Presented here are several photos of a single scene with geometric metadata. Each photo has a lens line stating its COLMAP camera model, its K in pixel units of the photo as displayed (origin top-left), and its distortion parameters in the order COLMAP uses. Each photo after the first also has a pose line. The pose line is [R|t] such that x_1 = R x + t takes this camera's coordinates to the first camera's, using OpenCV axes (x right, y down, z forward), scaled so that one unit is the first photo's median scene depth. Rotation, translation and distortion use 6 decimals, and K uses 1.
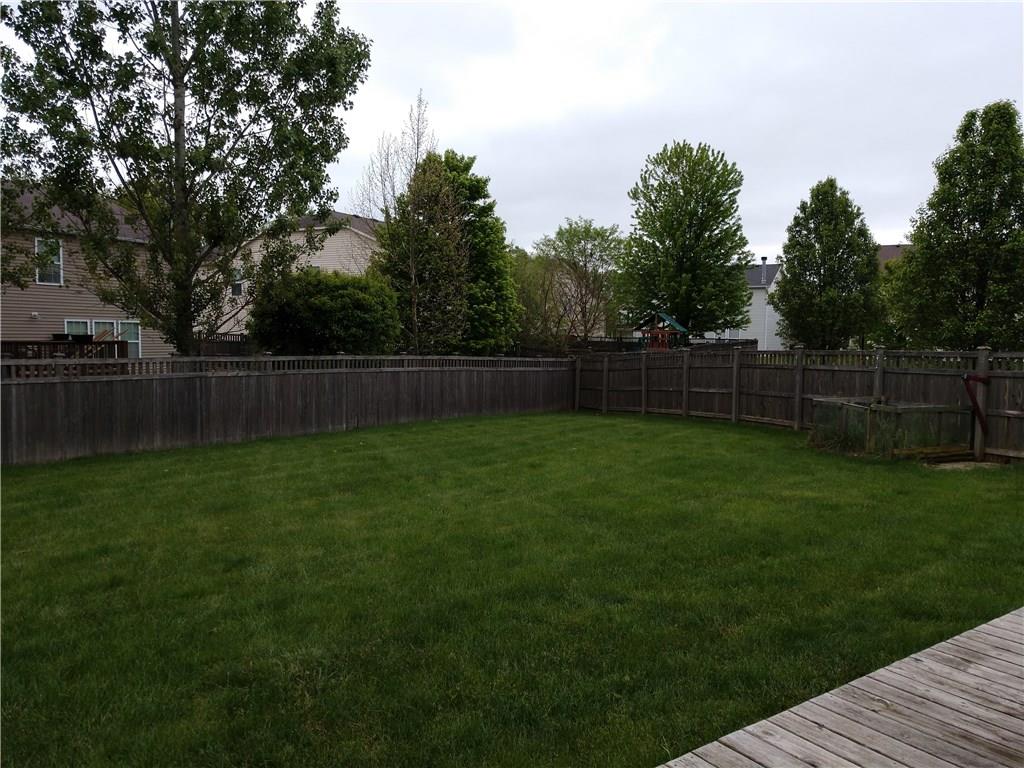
lens RADIAL K [[743.1, 0, 512.0], [0, 743.1, 384.0], [0, 0, 1]] dist [-0.001079, 0.000662]
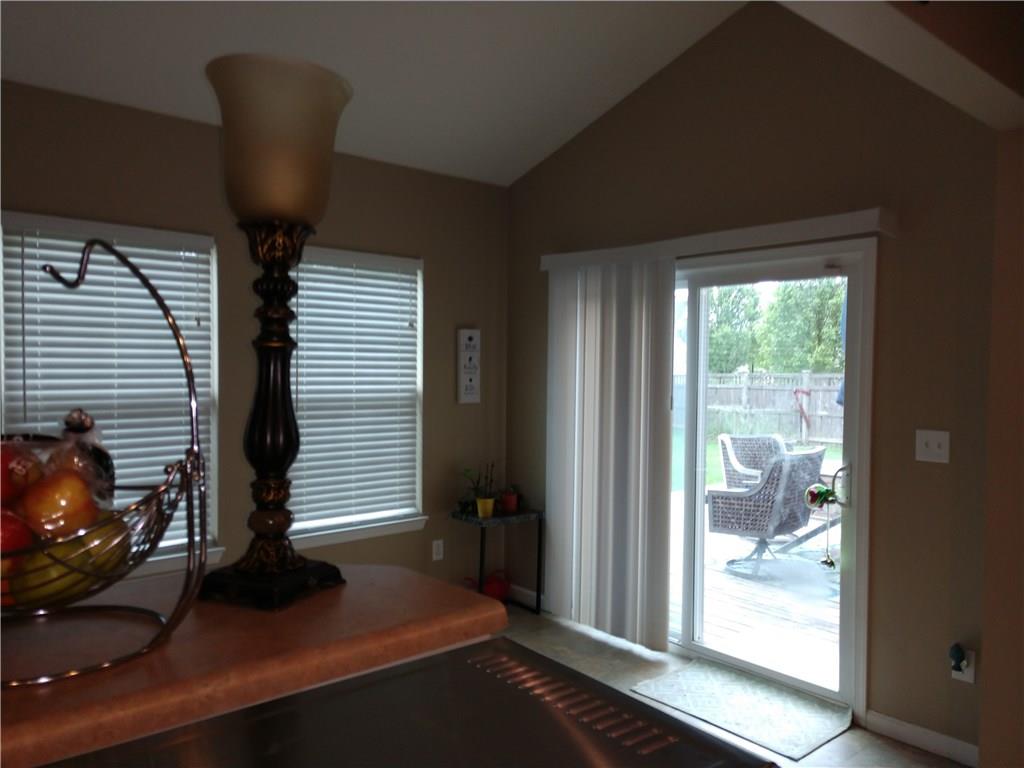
lens RADIAL K [[743.1, 0, 512.0], [0, 743.1, 384.0], [0, 0, 1]] dist [-0.001079, 0.000662]
pose [[0.994216, 0.007080, 0.107166, -0.095271], [-0.003171, 0.999325, -0.036597, 0.025893], [-0.107353, 0.036046, 0.993567, -0.331117]]
